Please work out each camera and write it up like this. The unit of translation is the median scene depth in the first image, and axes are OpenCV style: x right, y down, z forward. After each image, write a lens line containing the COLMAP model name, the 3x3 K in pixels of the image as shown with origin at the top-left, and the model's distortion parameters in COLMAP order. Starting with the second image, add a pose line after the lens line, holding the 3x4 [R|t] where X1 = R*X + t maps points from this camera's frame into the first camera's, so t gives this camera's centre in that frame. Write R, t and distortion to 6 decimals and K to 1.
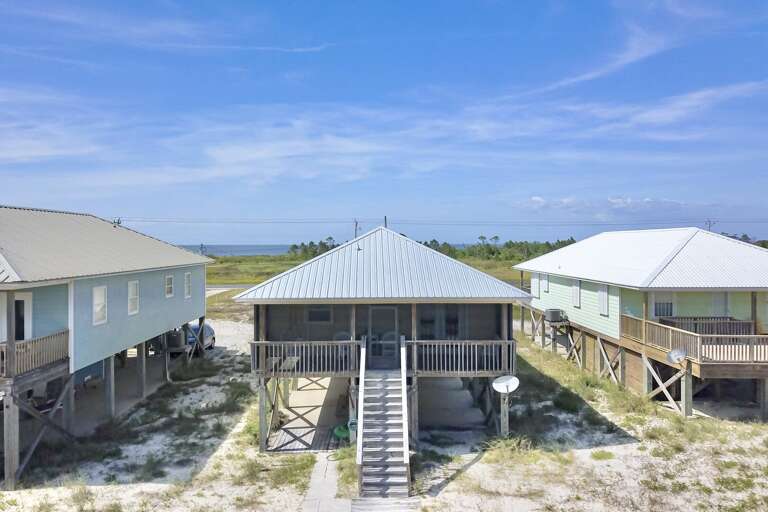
lens RADIAL K [[555.4, 0, 411.3], [0, 555.4, 256.8], [0, 0, 1]] dist [0.028396, 0.001088]
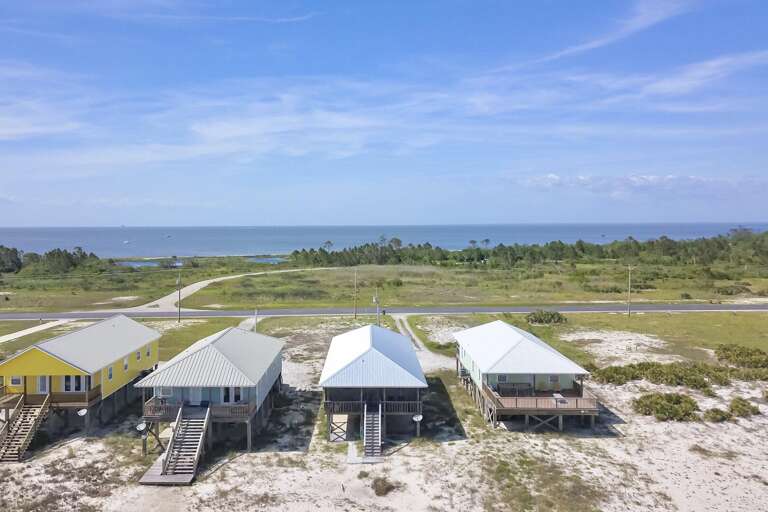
lens RADIAL K [[589.2, 0, 377.1], [0, 589.2, 252.8], [0, 0, 1]] dist [0.027289, -0.005841]
pose [[0.998702, -0.007298, -0.050402, 0.102005], [0.008670, 0.999597, 0.027045, -0.544510], [0.050185, -0.027447, 0.998363, -1.548415]]
